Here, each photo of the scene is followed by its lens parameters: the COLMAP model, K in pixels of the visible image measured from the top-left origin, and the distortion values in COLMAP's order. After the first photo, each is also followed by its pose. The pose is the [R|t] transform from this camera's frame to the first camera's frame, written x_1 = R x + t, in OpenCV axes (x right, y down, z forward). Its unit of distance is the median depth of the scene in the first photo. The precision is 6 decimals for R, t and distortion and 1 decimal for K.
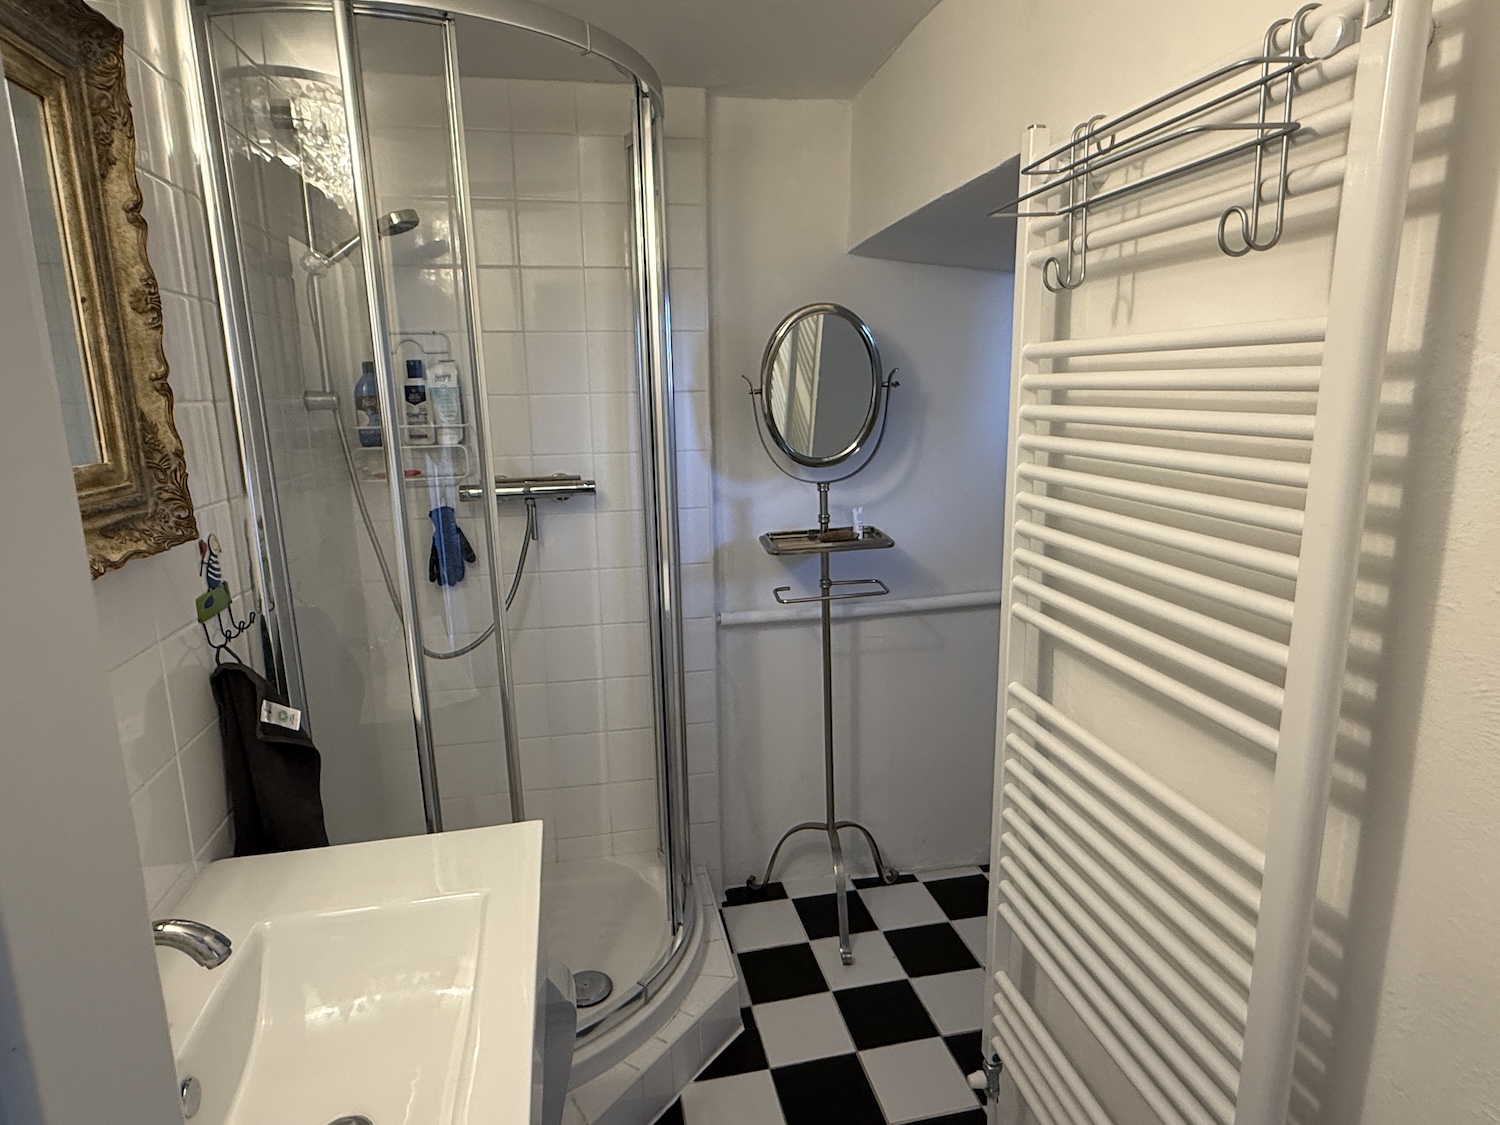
lens RADIAL K [[865.3, 0, 749.8], [0, 865.3, 564.3], [0, 0, 1]] dist [-0.002300, 0.000009]
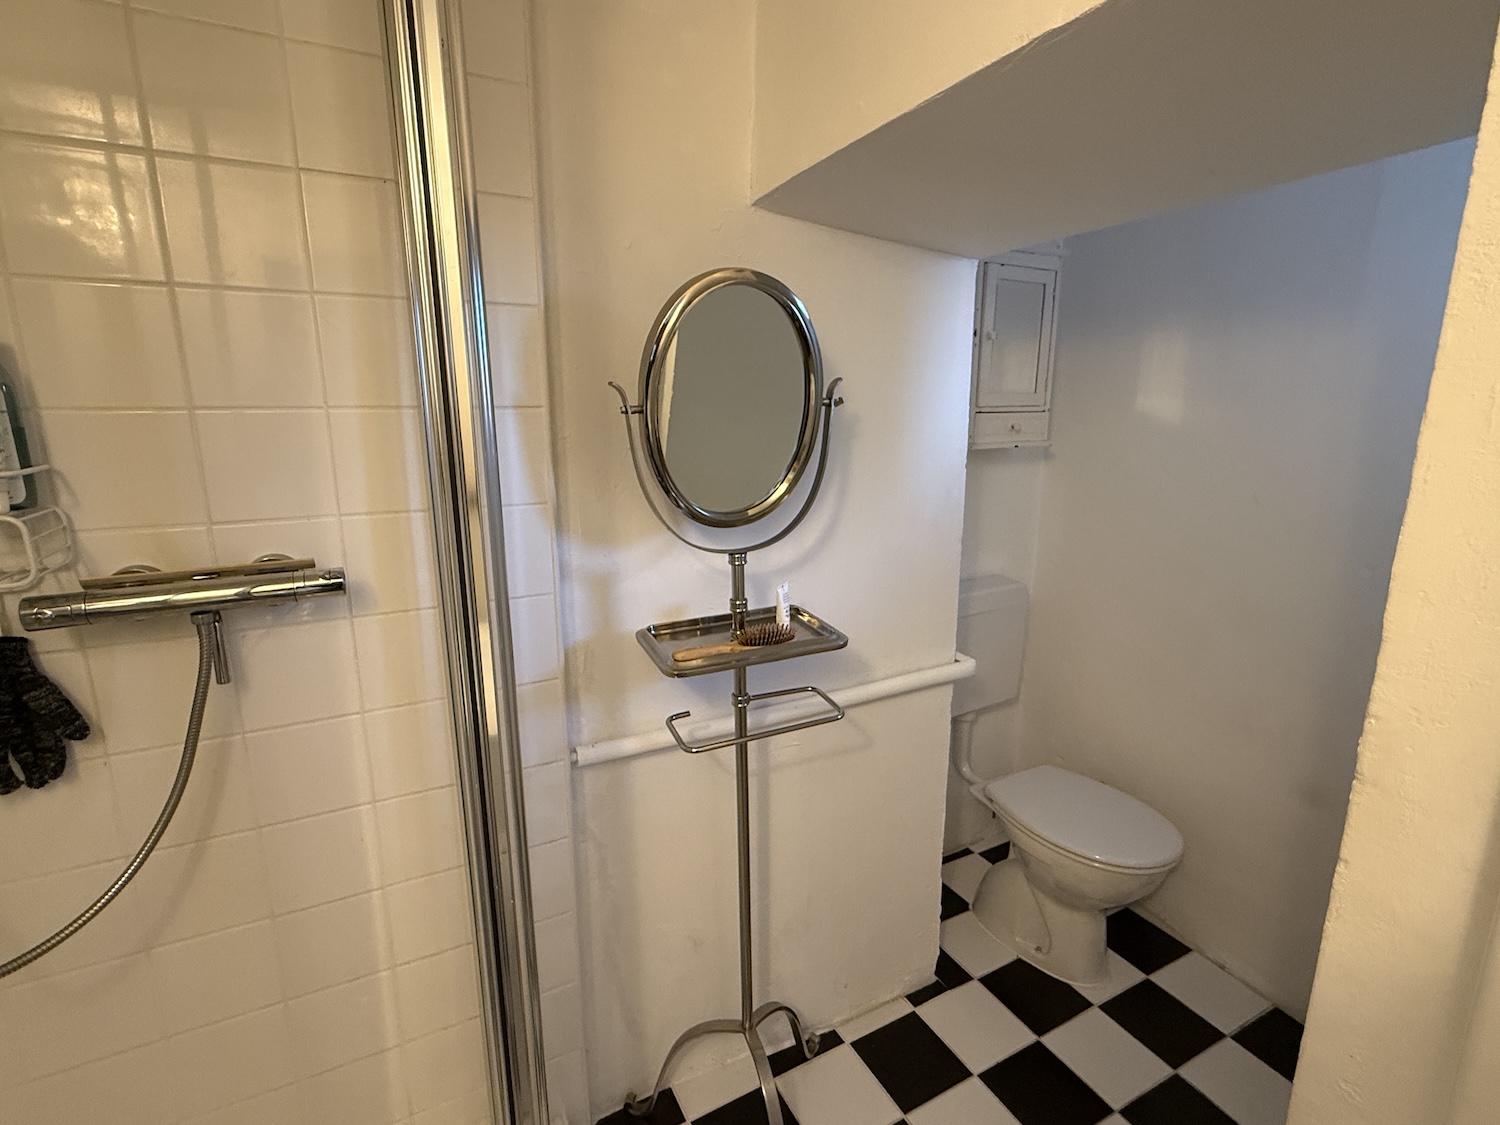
lens RADIAL K [[722.0, 0, 753.5], [0, 722.0, 561.9], [0, 0, 1]] dist [-0.001407, 0.000019]
pose [[0.955874, -0.044938, 0.290320, -0.060100], [0.039722, 0.998926, 0.023836, -0.095808], [-0.291080, -0.011252, 0.956633, 0.461095]]
